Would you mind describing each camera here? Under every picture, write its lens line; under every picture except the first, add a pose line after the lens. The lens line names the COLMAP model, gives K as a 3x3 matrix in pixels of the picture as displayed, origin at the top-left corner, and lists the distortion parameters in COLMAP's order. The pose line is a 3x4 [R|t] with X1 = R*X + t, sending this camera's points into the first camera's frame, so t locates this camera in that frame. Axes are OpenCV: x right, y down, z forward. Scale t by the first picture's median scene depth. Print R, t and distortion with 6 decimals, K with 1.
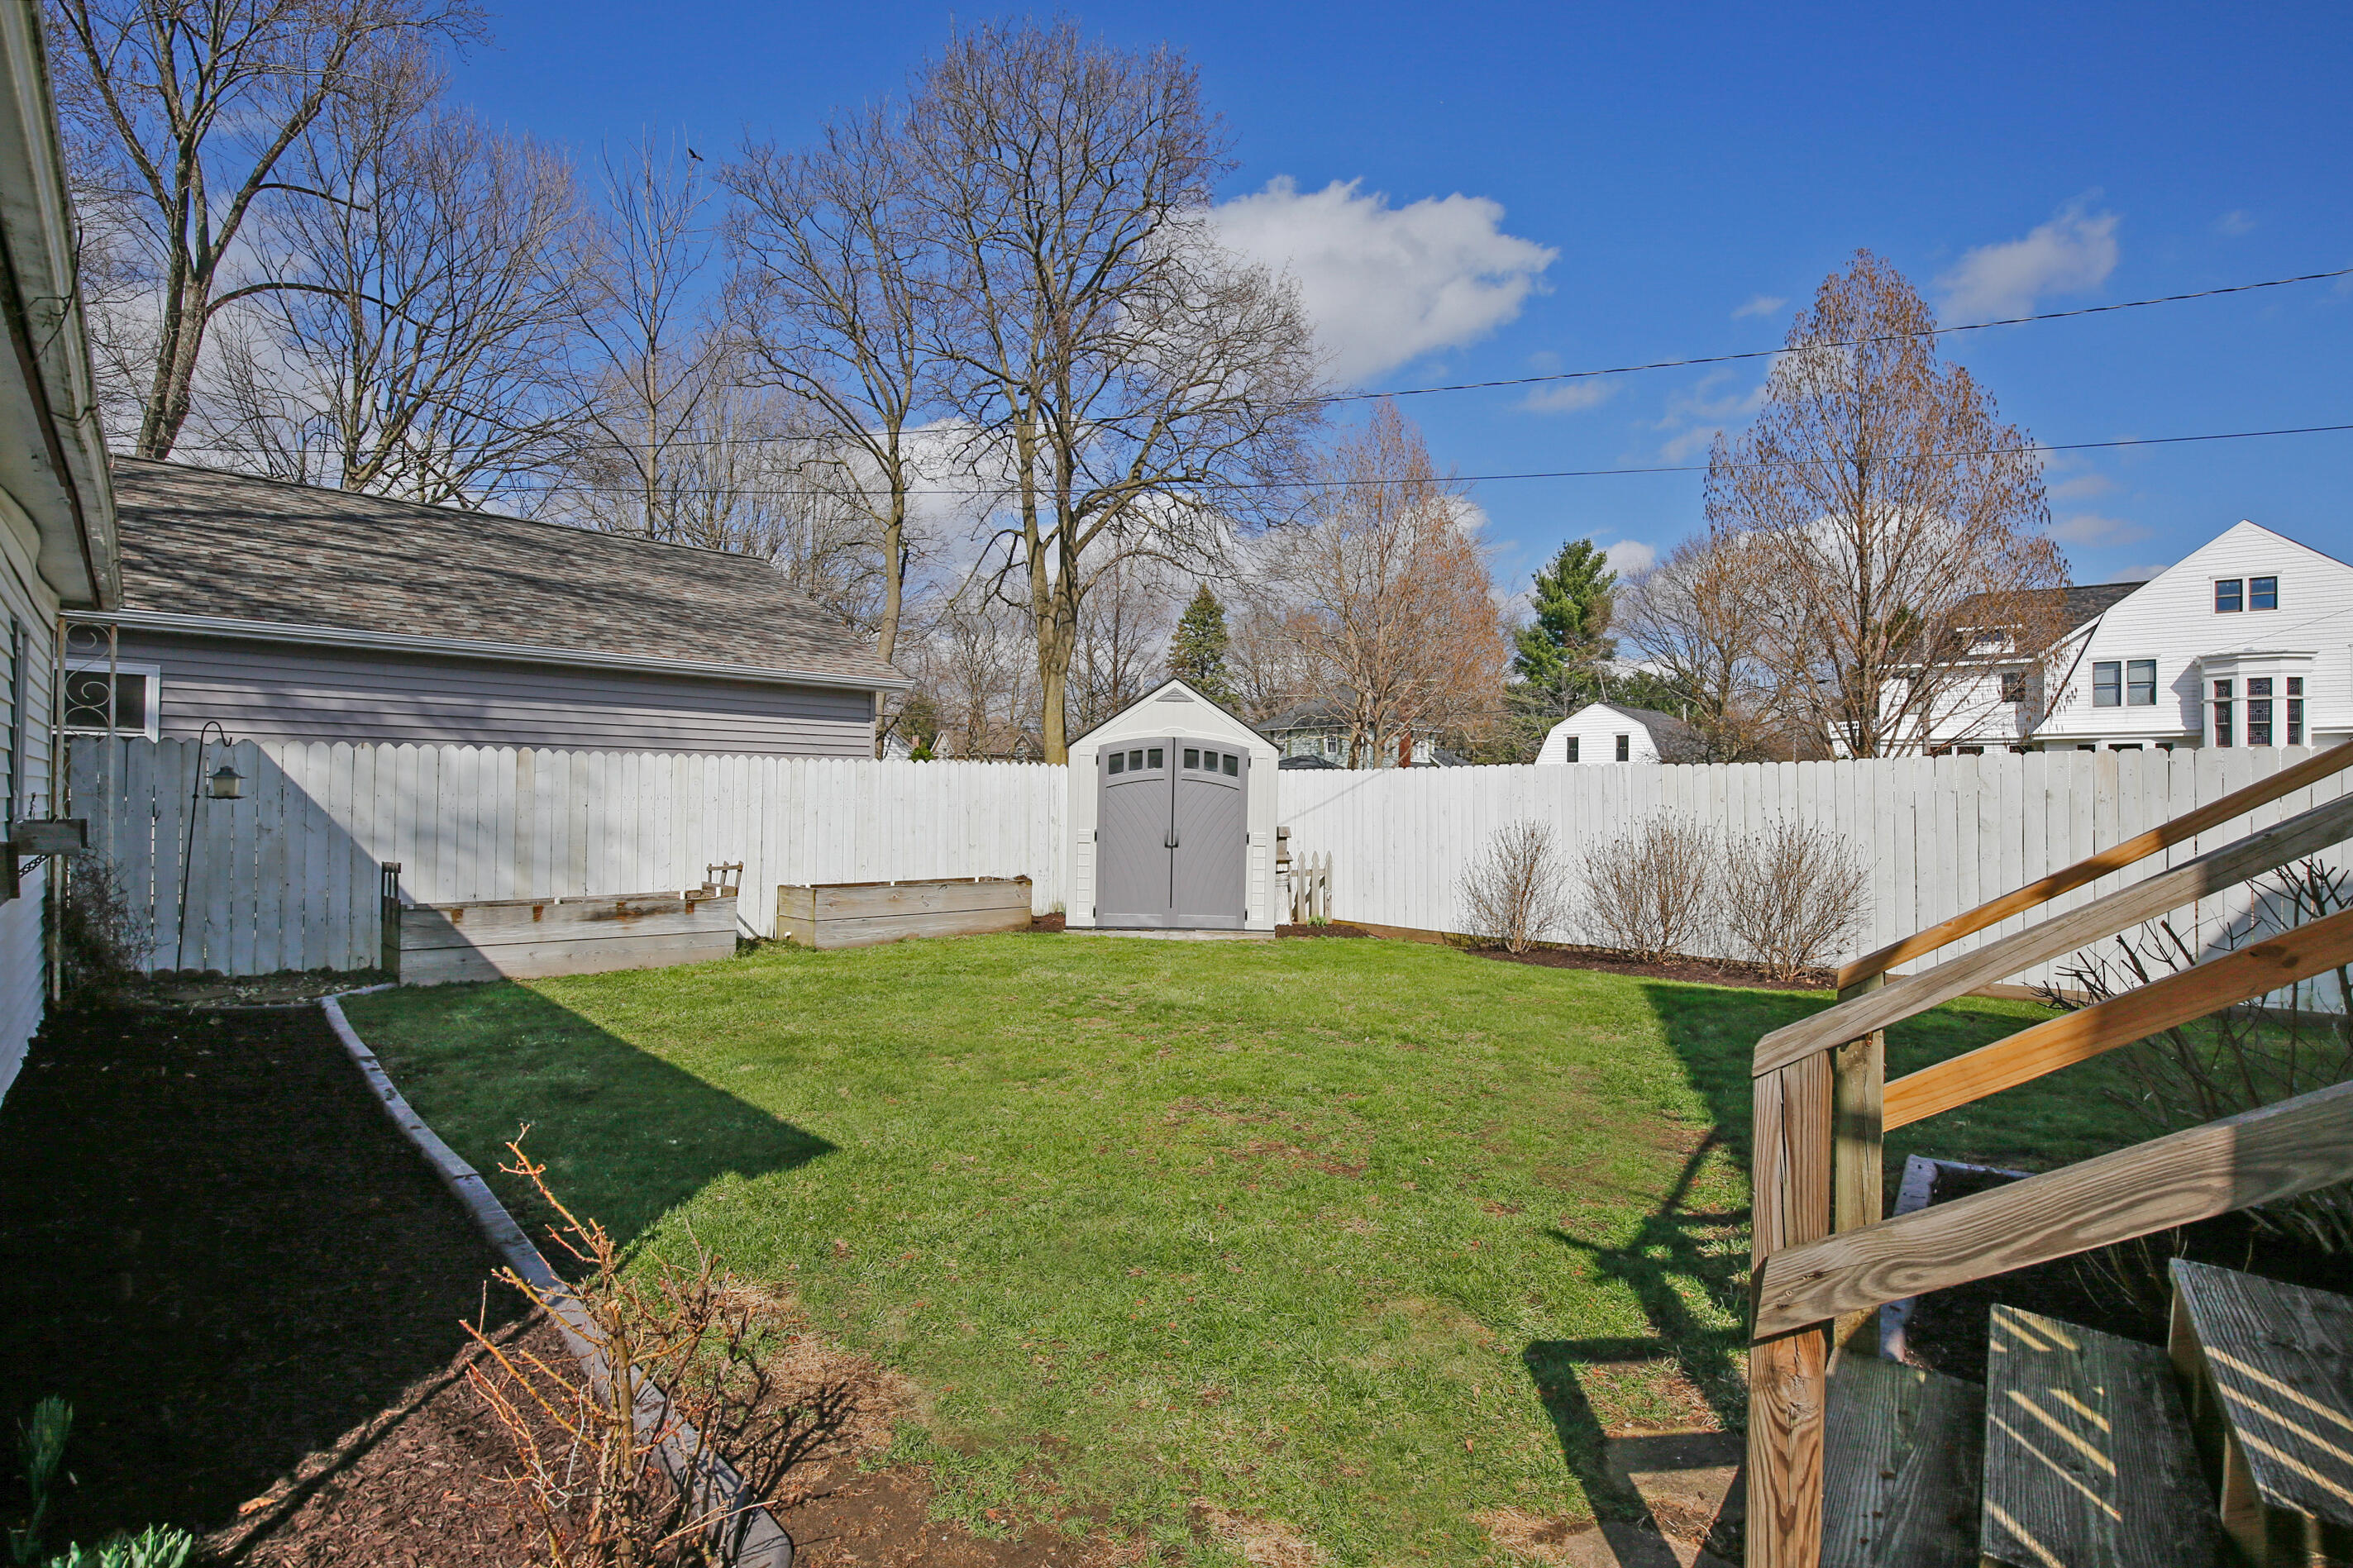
lens RADIAL K [[1111.0, 0, 1176.5], [0, 1111.0, 784.0], [0, 0, 1]] dist [-0.002780, -0.000193]
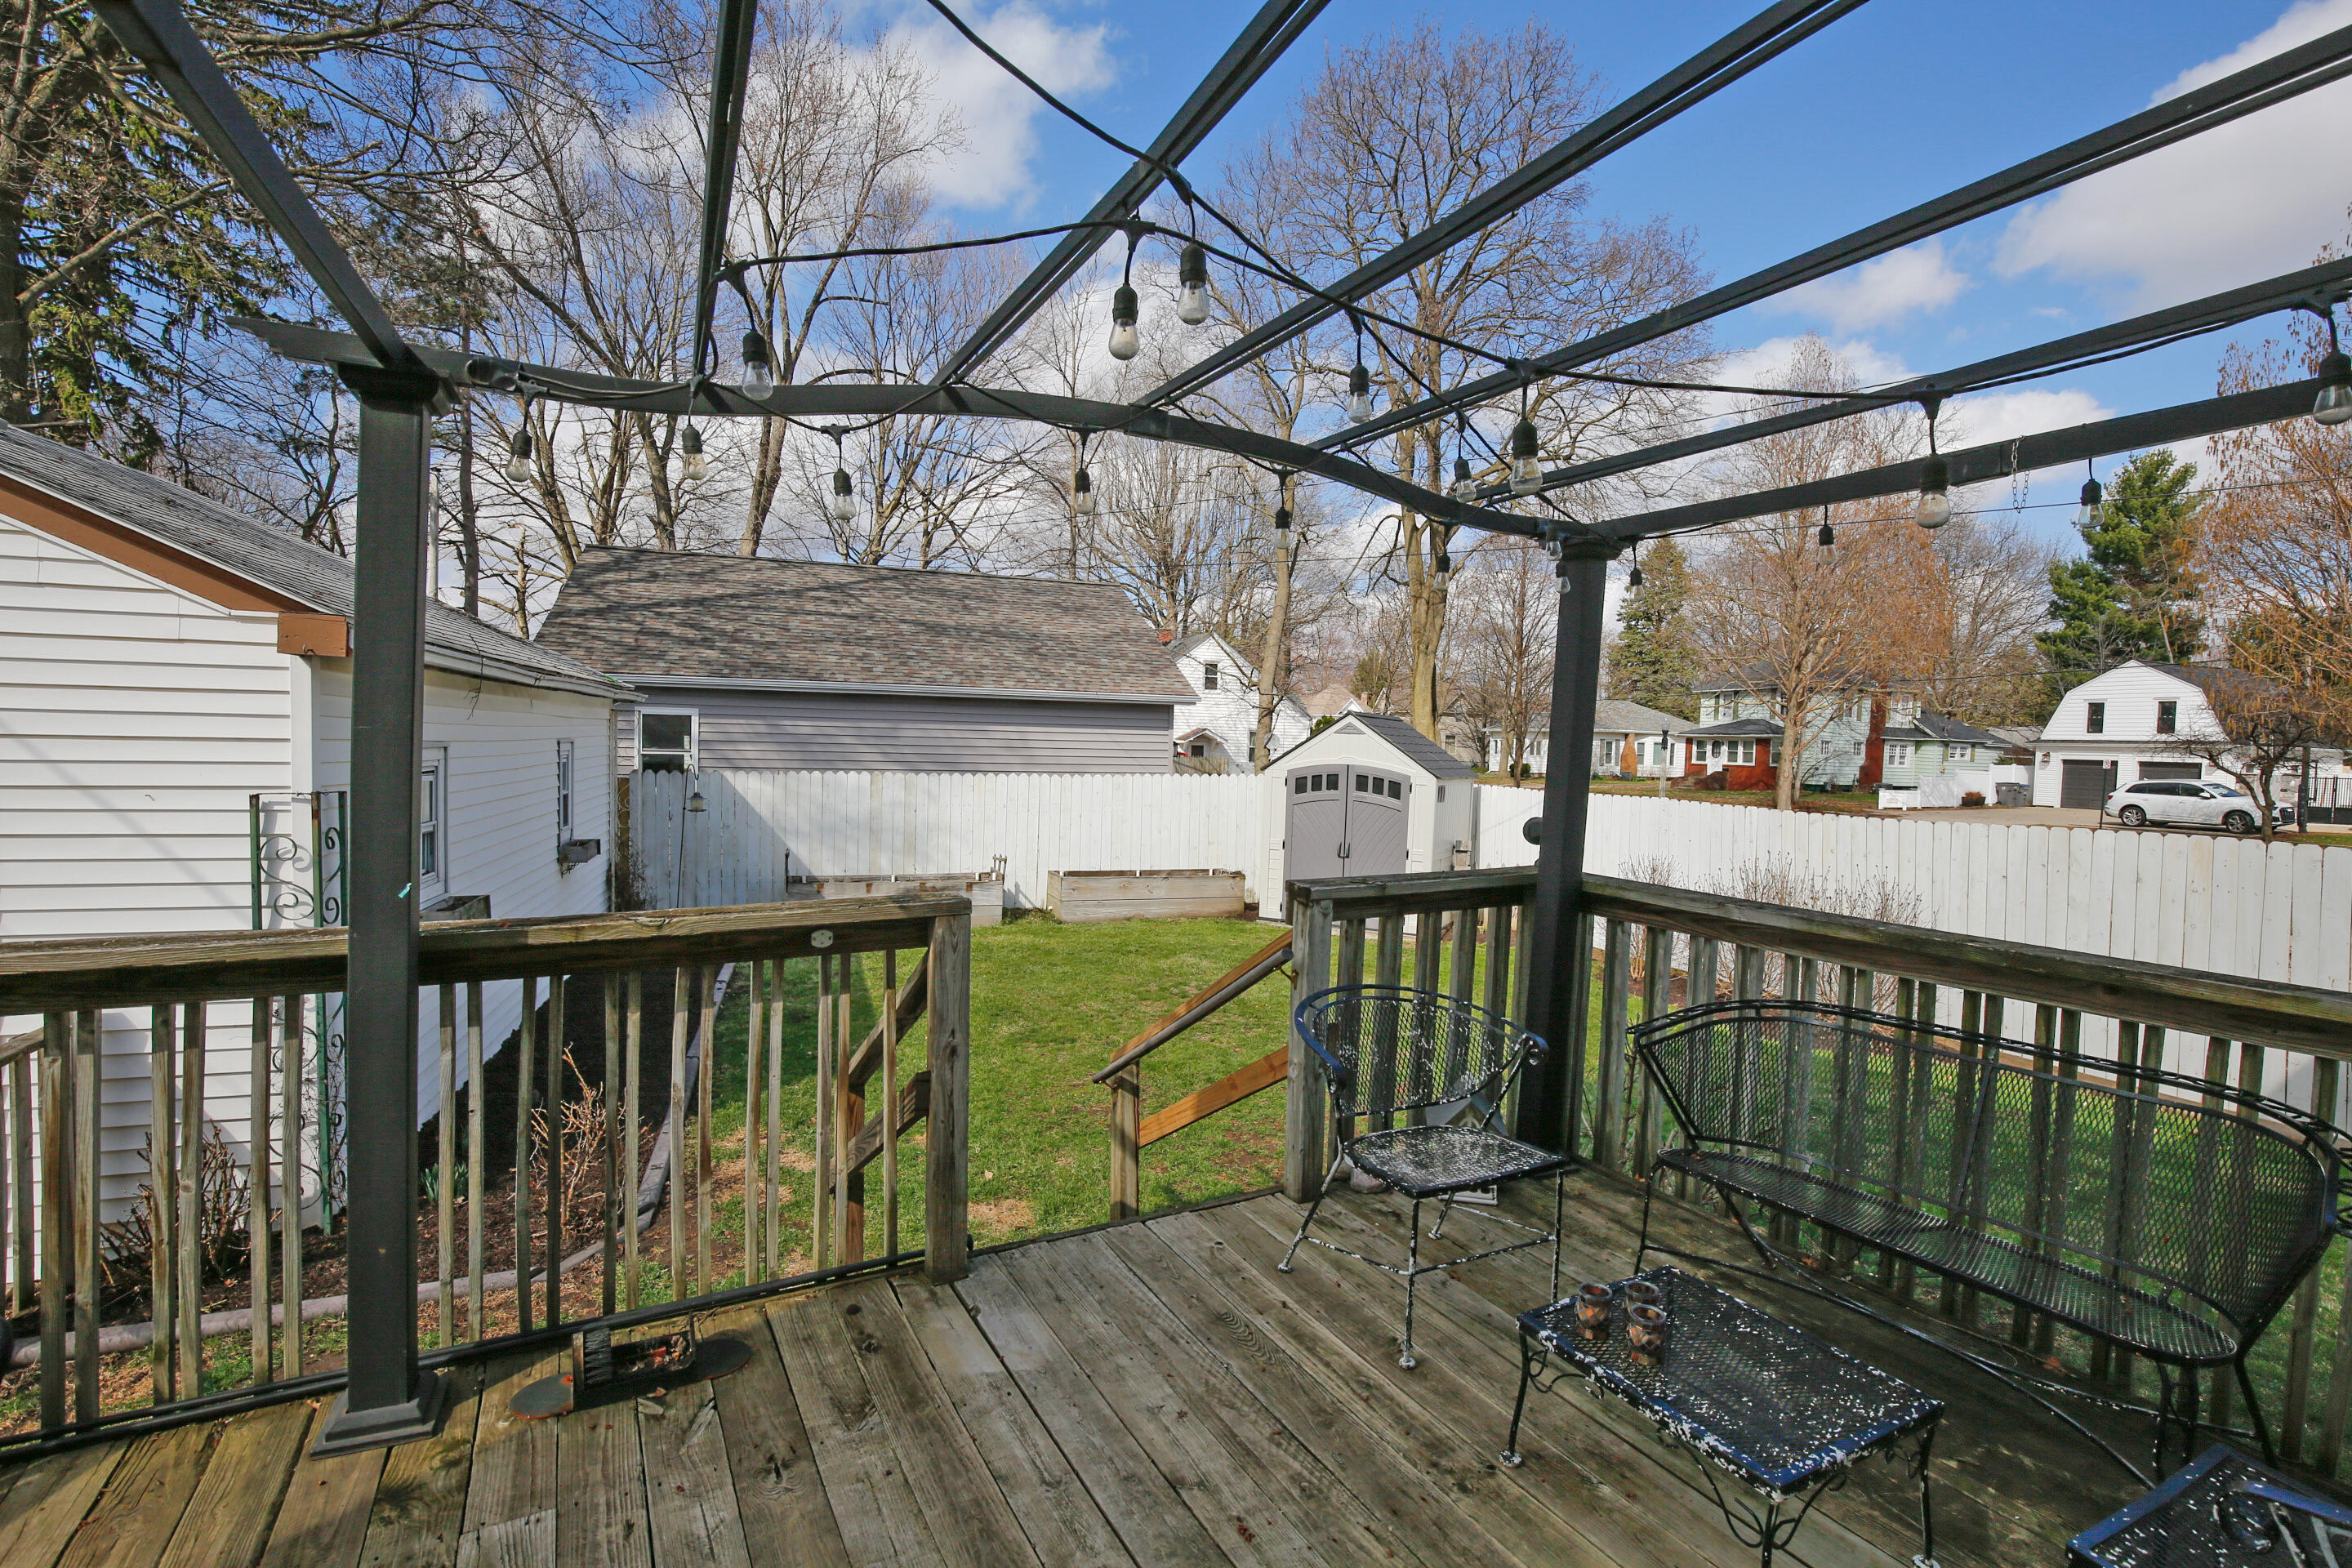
lens RADIAL K [[1080.0, 0, 1176.0], [0, 1080.0, 784.0], [0, 0, 1]] dist [0.002929, -0.000105]
pose [[0.916088, 0.028853, -0.399937, 0.245650], [-0.010400, 0.998782, 0.048232, -0.063572], [0.400842, -0.040026, 0.915272, -0.103373]]
